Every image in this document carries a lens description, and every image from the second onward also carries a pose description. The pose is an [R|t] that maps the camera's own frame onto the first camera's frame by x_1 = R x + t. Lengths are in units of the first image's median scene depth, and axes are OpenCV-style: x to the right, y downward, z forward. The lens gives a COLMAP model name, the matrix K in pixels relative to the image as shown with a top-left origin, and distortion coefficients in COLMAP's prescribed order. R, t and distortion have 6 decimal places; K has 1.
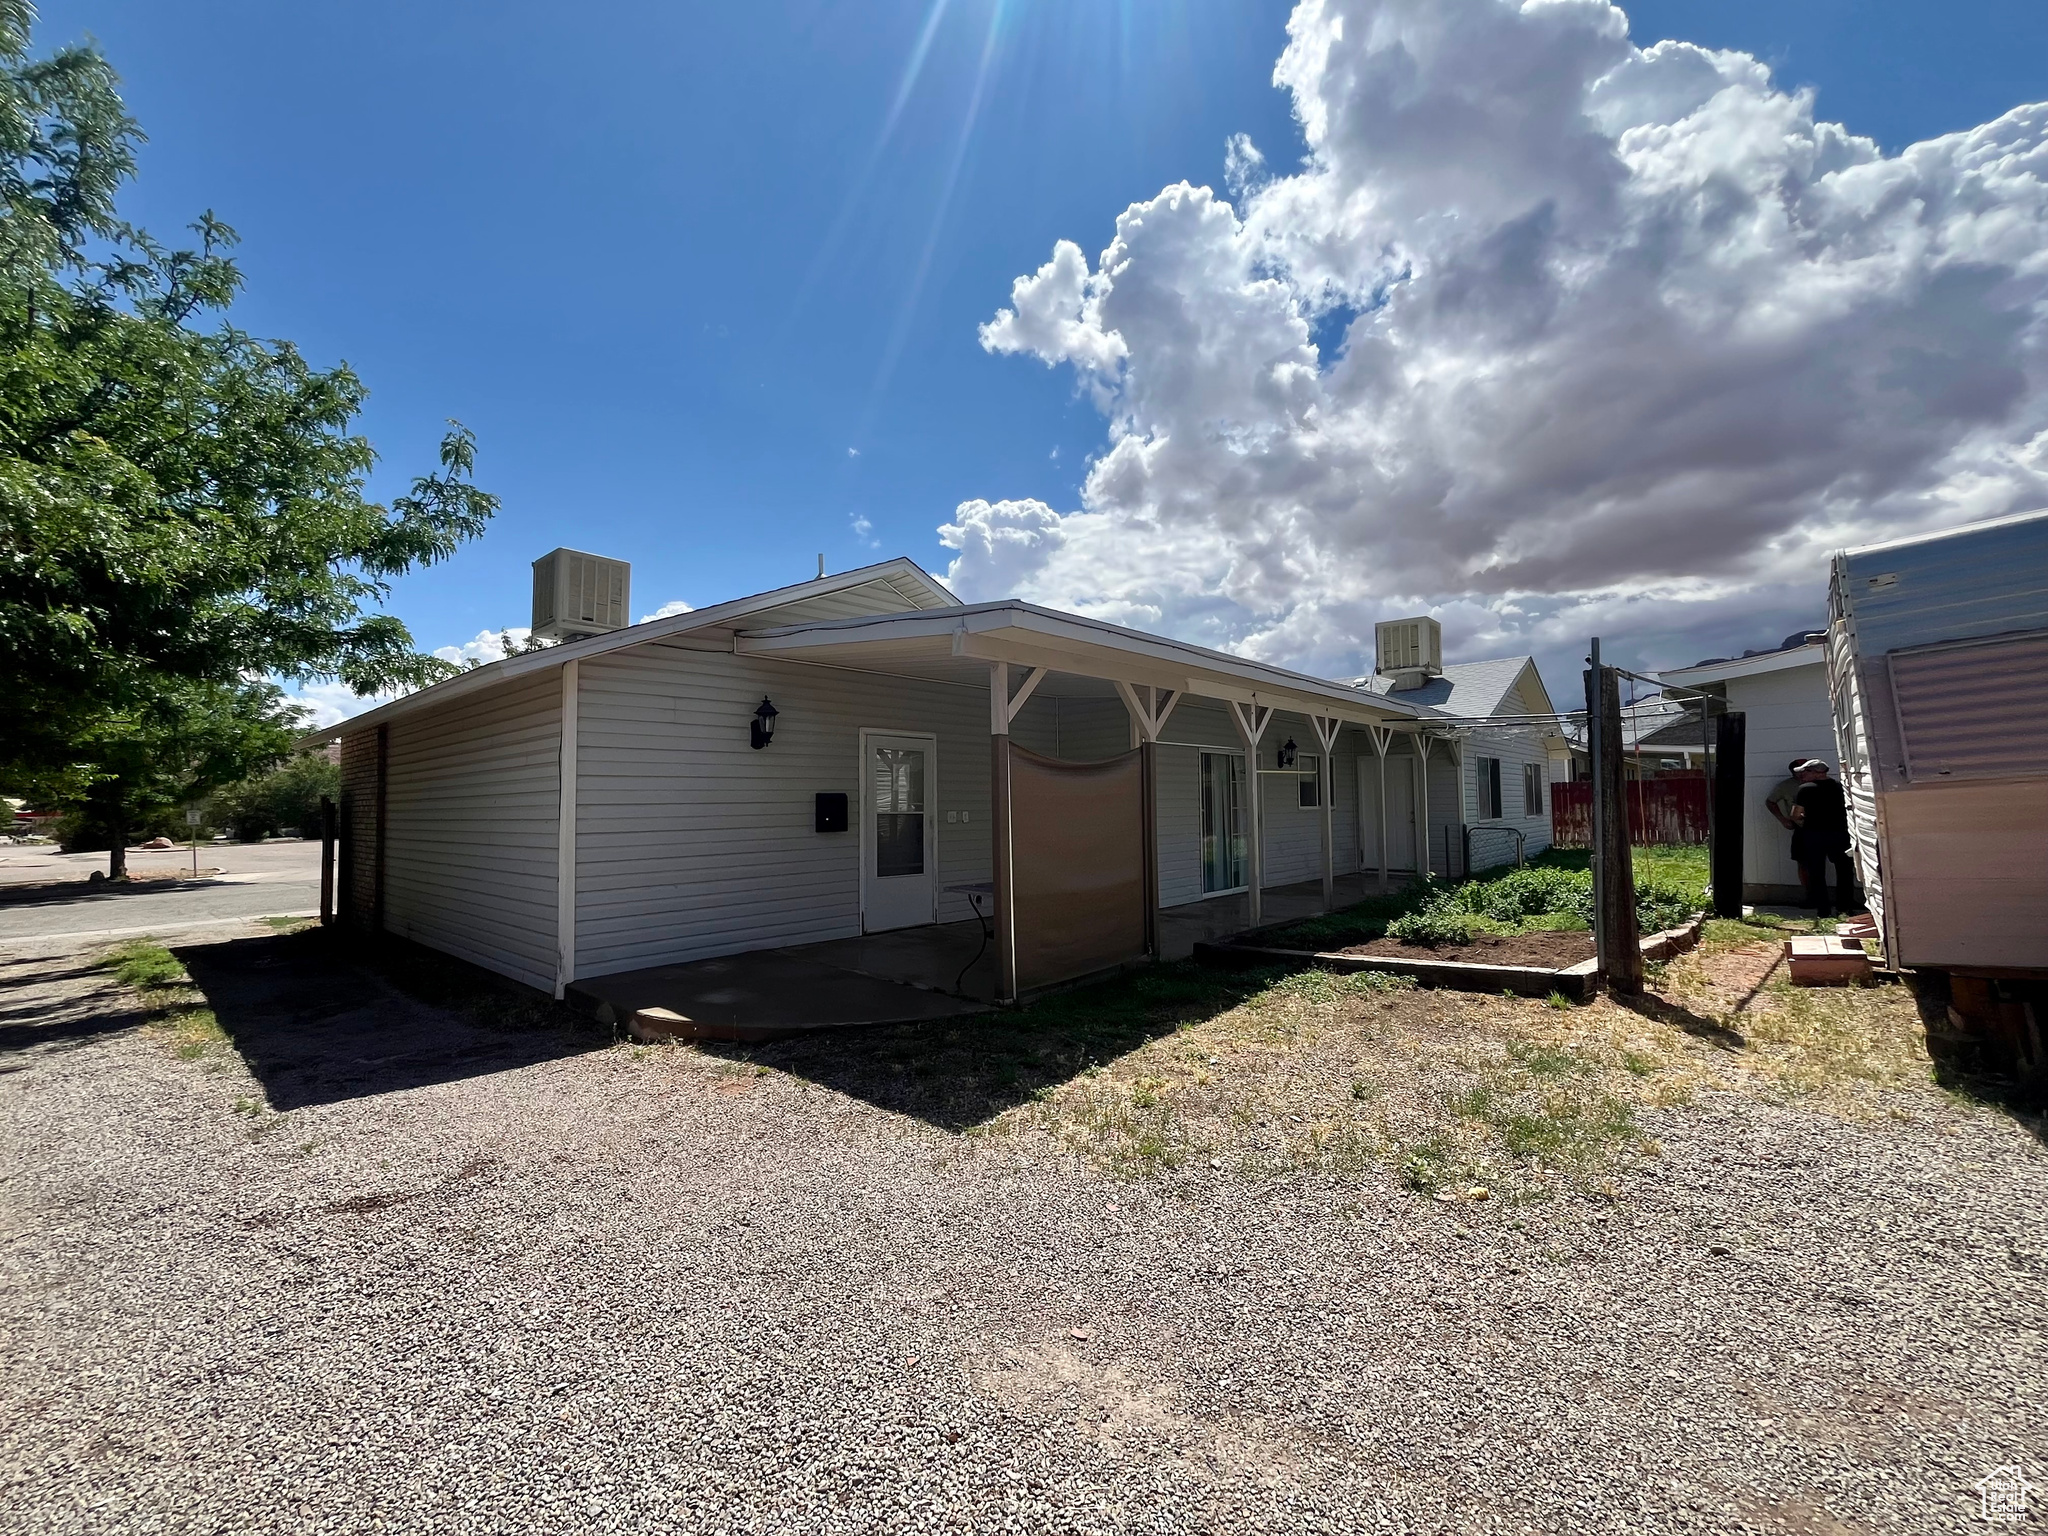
lens RADIAL K [[825.4, 0, 1025.1], [0, 825.4, 764.5], [0, 0, 1]] dist [-0.000775, -0.000950]
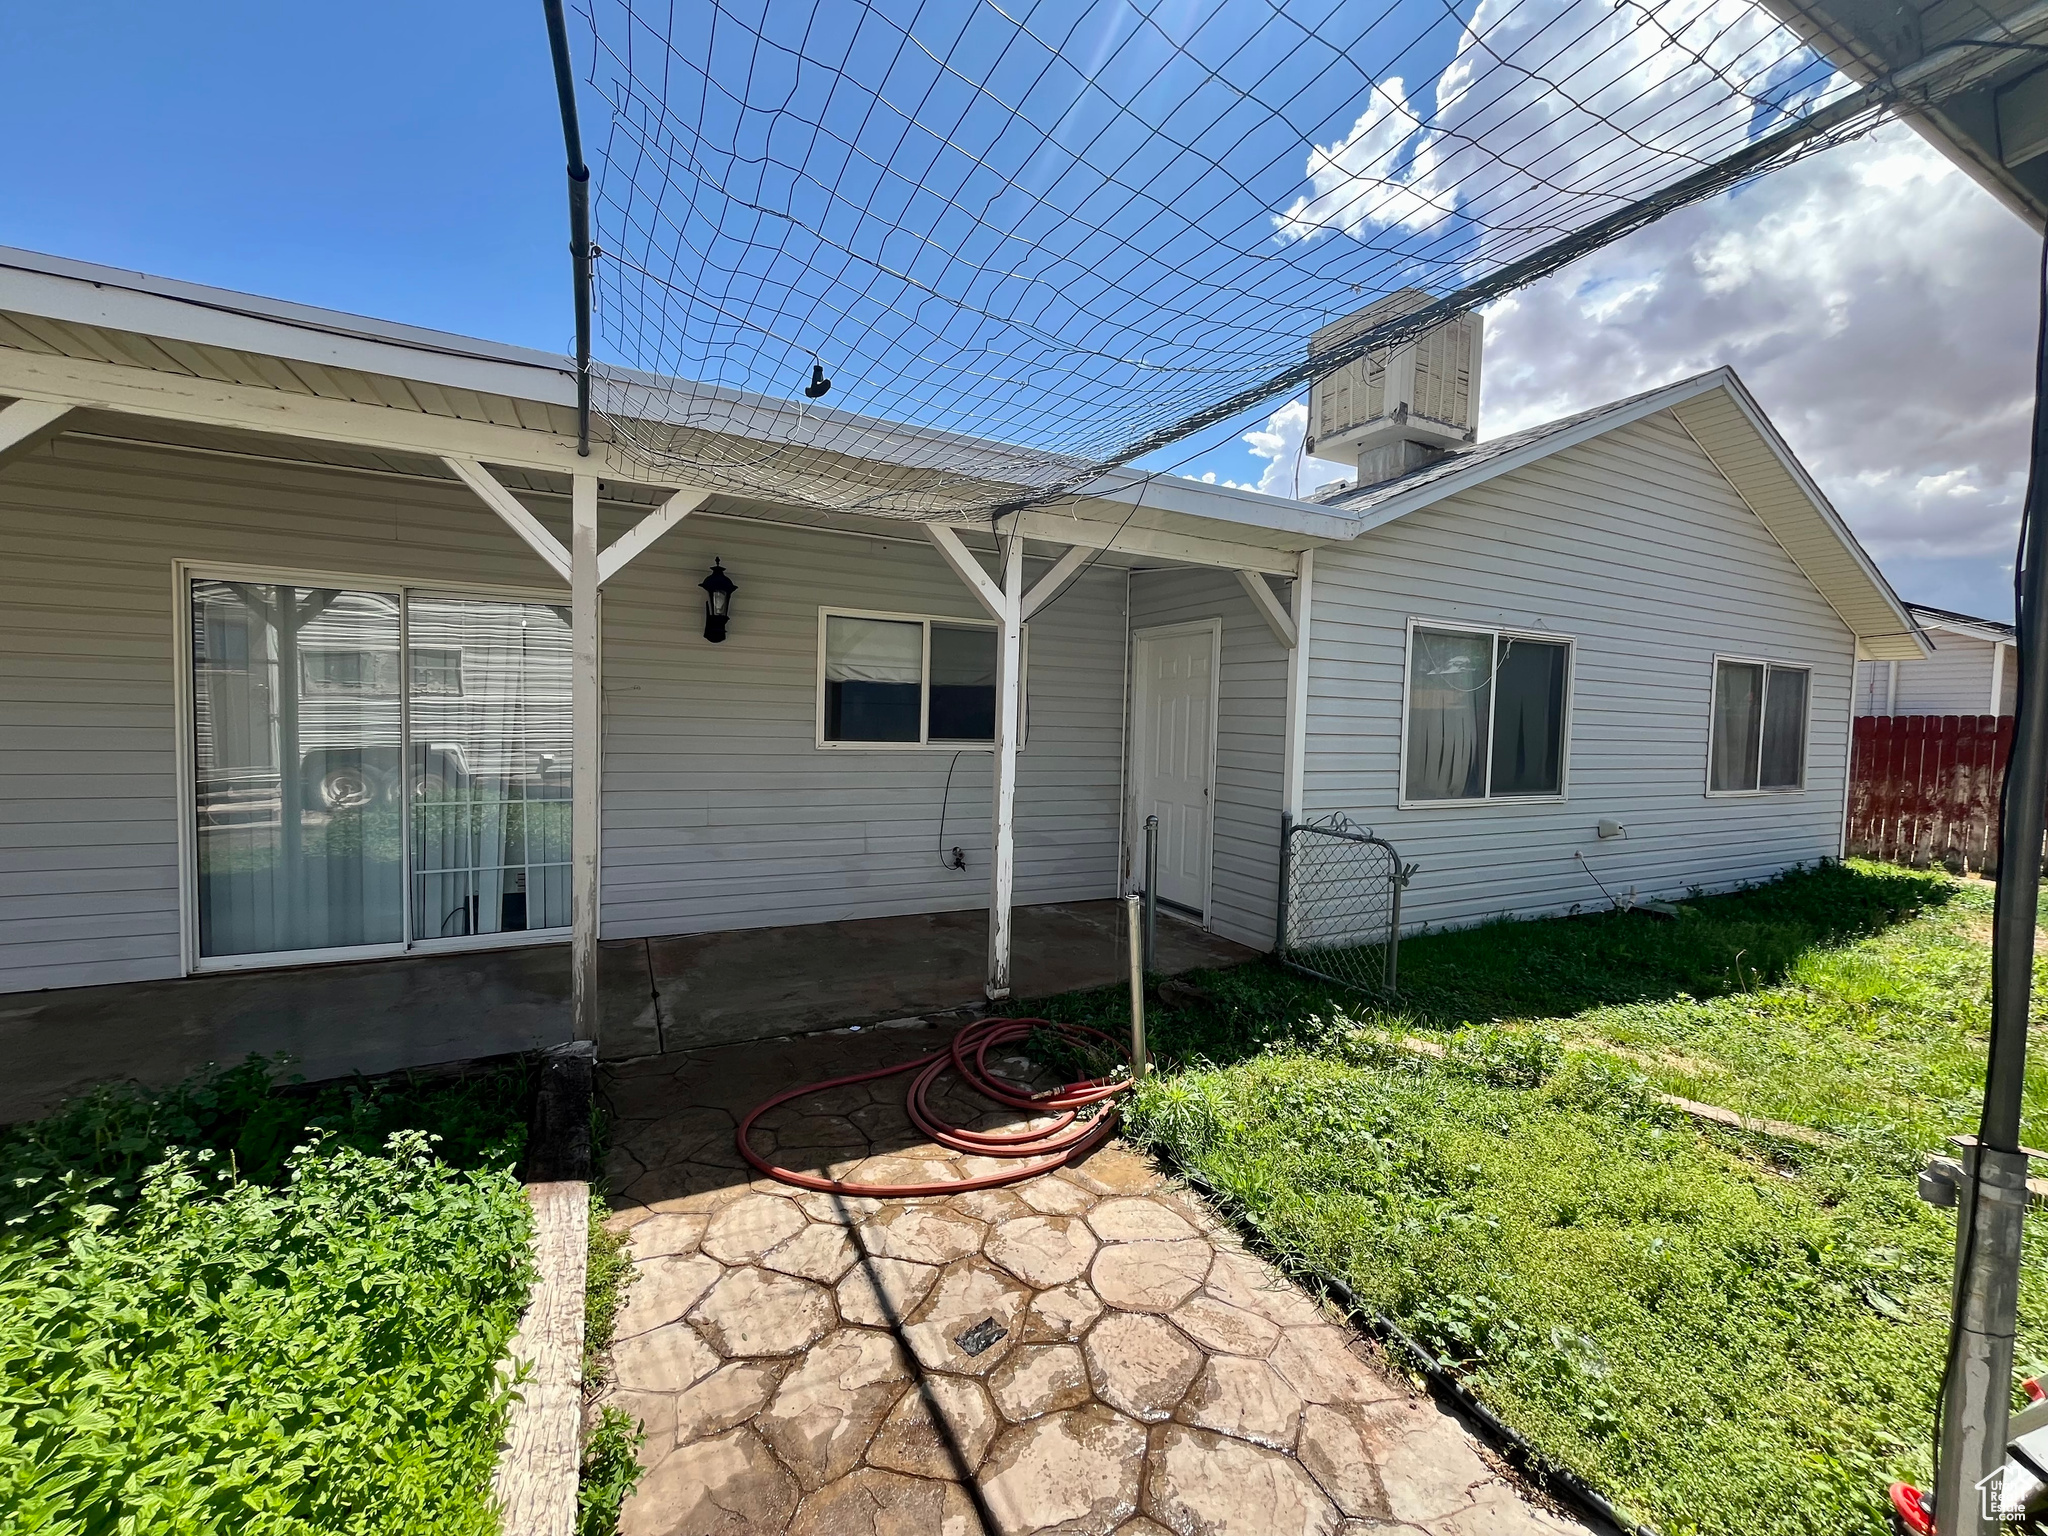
lens RADIAL K [[825.4, 0, 1025.1], [0, 825.4, 764.5], [0, 0, 1]] dist [-0.000775, -0.000950]
pose [[0.931529, 0.056592, -0.359238, 0.907273], [-0.020463, 0.994409, 0.103591, 0.028541], [0.363092, -0.089147, 0.927479, 1.035743]]
